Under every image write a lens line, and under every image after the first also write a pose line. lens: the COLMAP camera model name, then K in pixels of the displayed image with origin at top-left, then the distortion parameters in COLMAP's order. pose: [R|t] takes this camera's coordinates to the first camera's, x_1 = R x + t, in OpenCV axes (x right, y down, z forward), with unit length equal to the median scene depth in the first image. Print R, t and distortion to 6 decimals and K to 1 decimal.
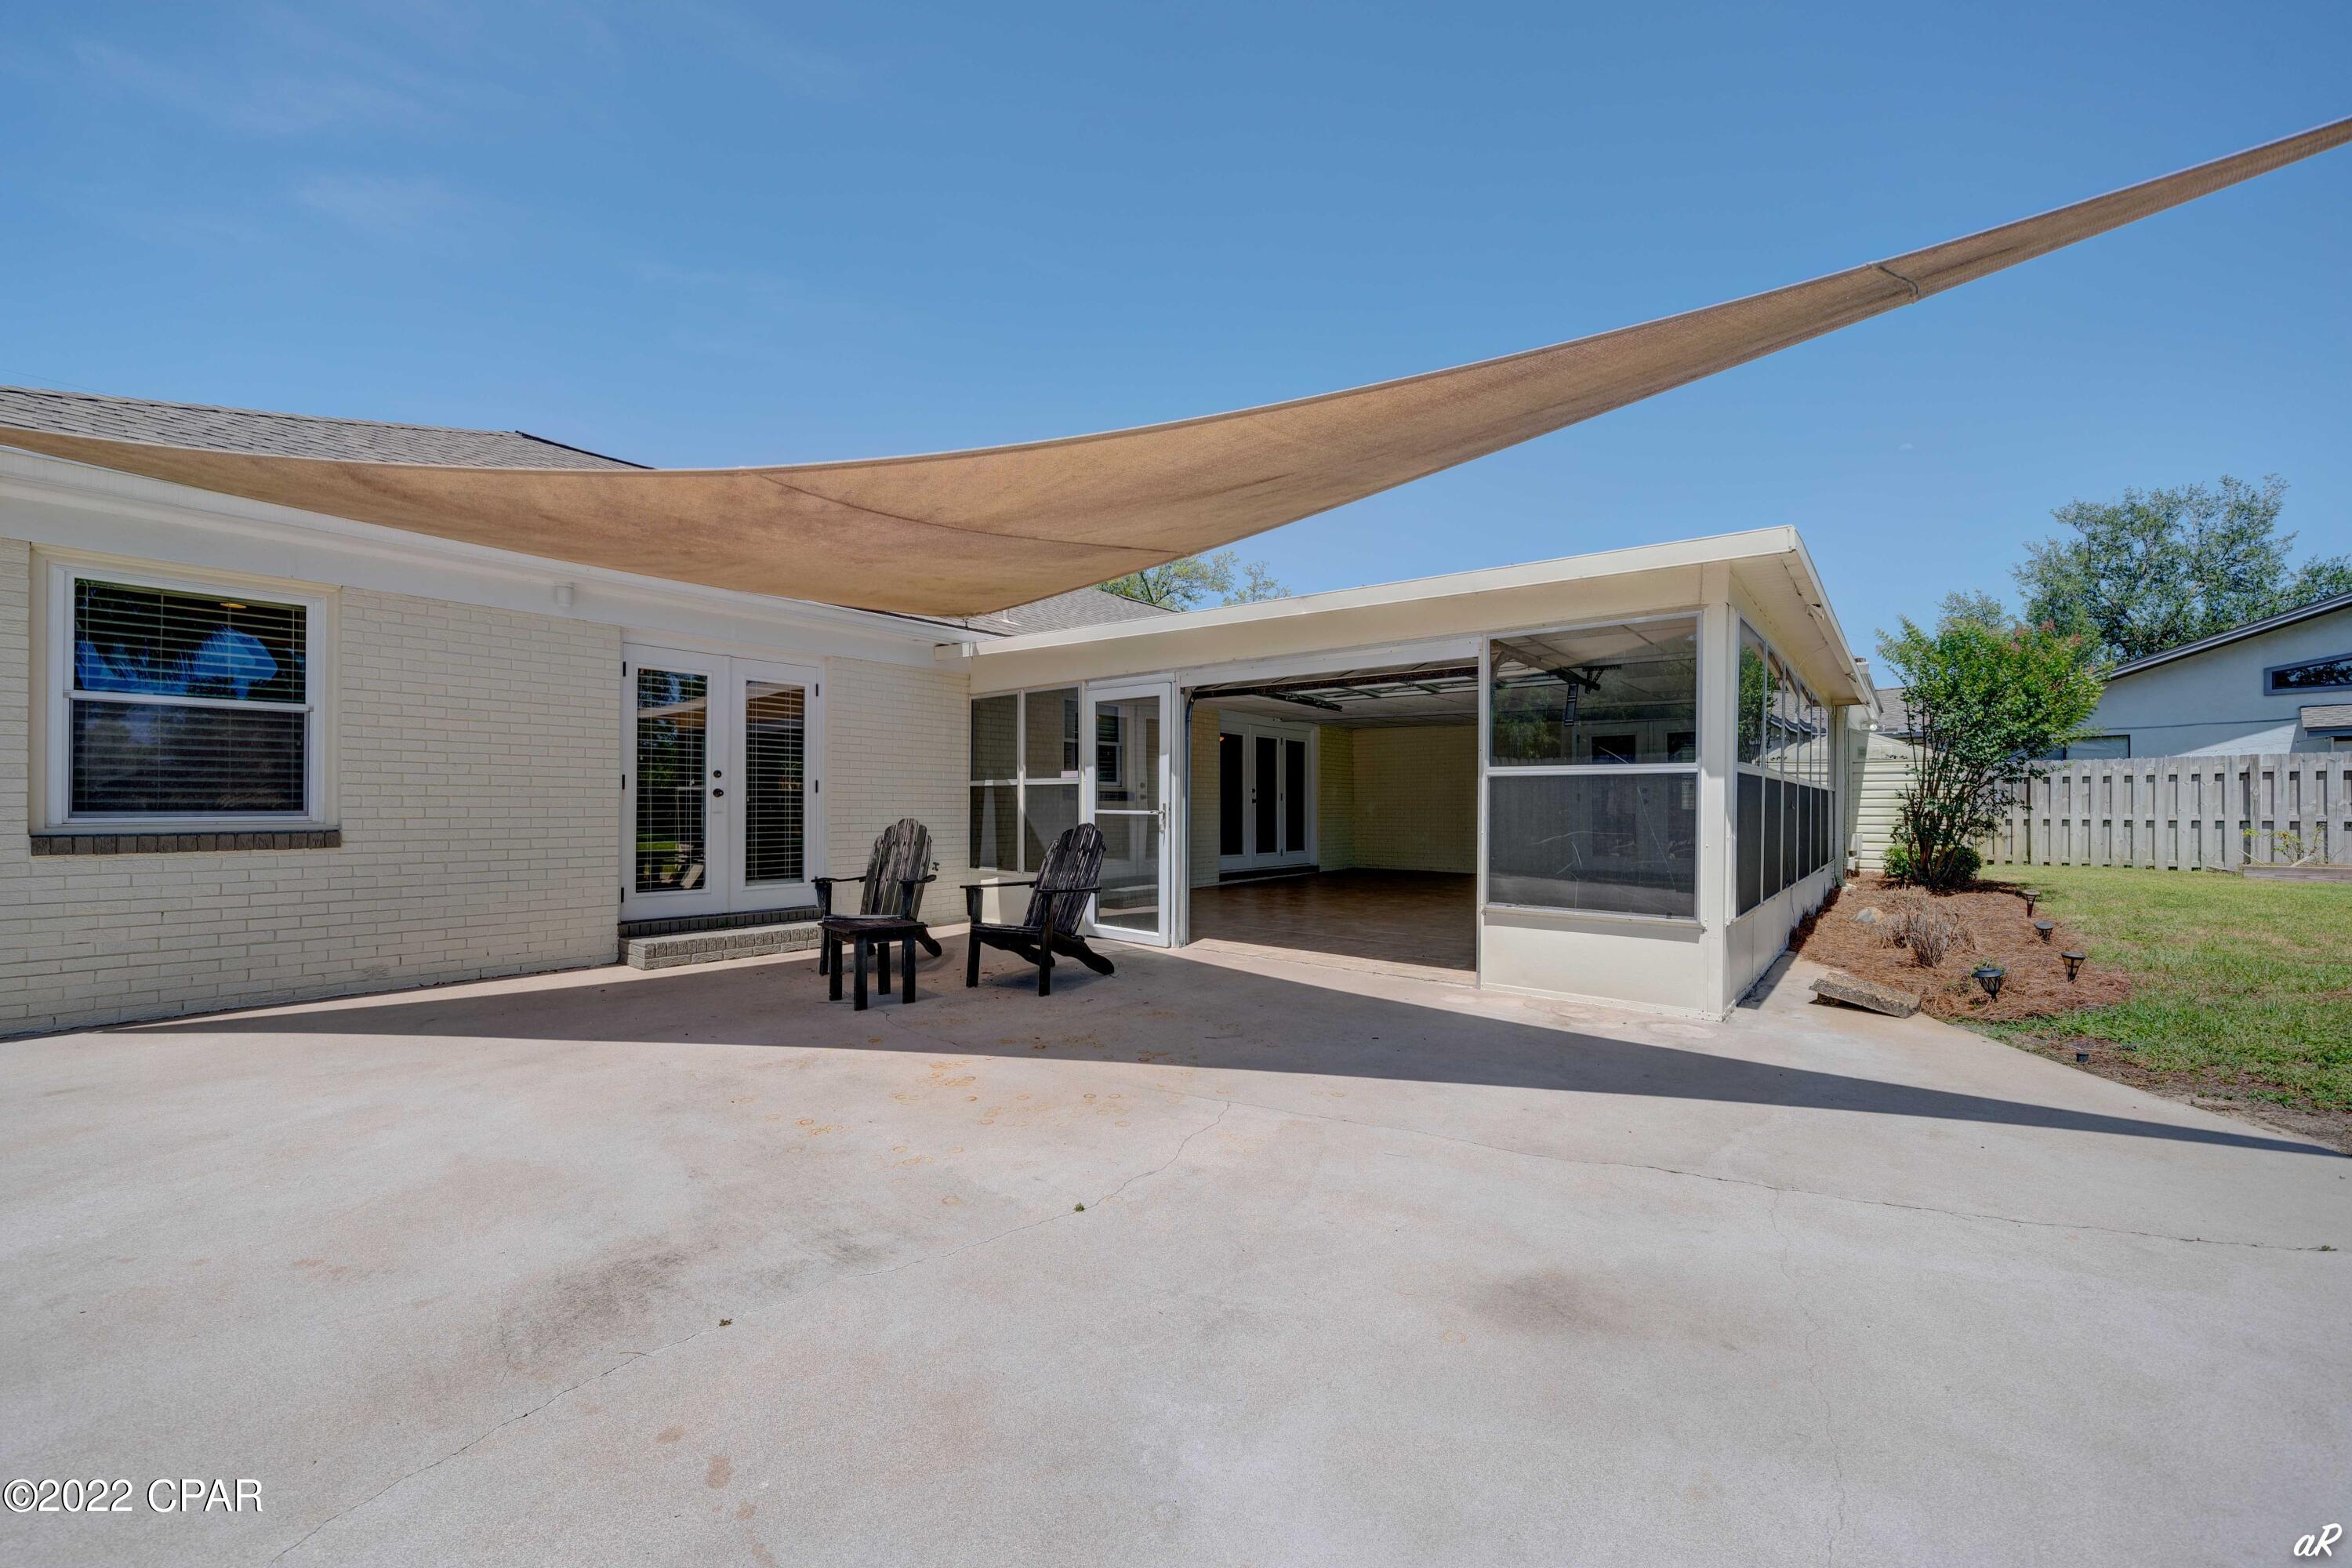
lens RADIAL K [[923.2, 0, 1168.0], [0, 923.2, 796.5], [0, 0, 1]] dist [-0.000331, 0.000190]
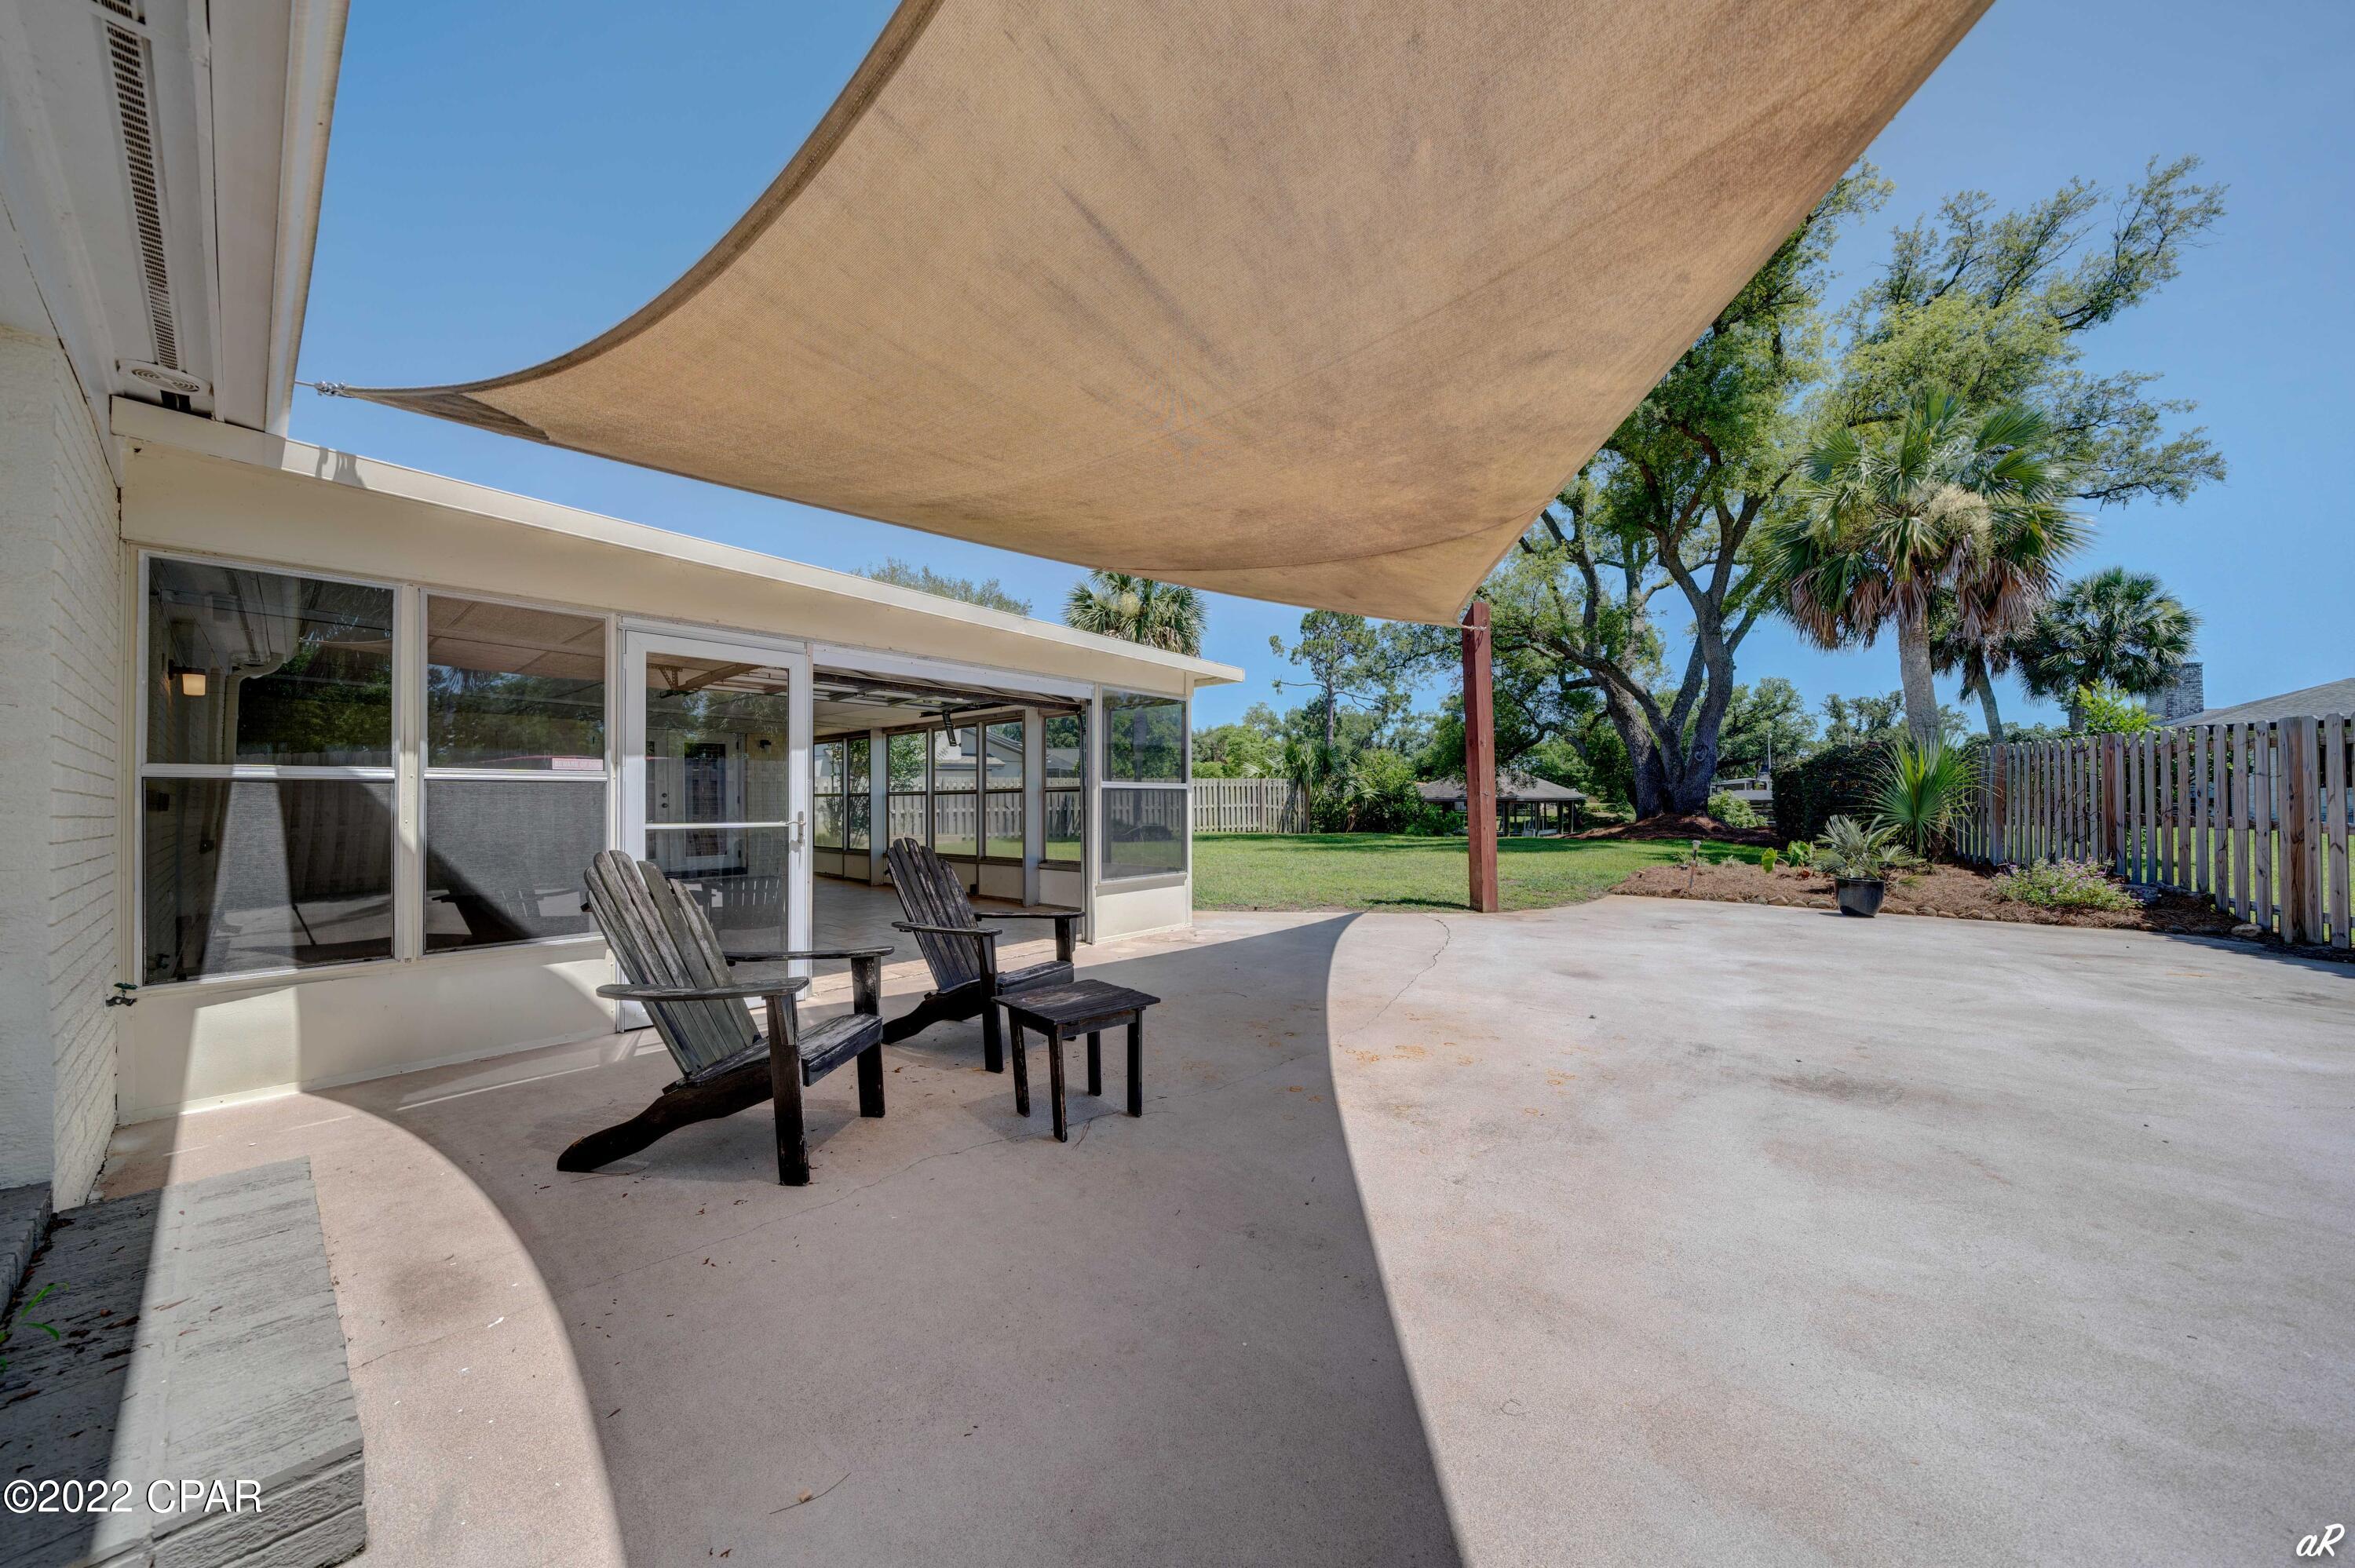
lens RADIAL K [[815.6, 0, 1154.8], [0, 815.6, 777.8], [0, 0, 1]] dist [-0.006829, -0.000101]
pose [[0.019354, 0.028527, 0.999406, -1.213563], [-0.002180, 0.999592, -0.028490, -0.002944], [-0.999810, -0.001627, 0.019408, 1.249187]]
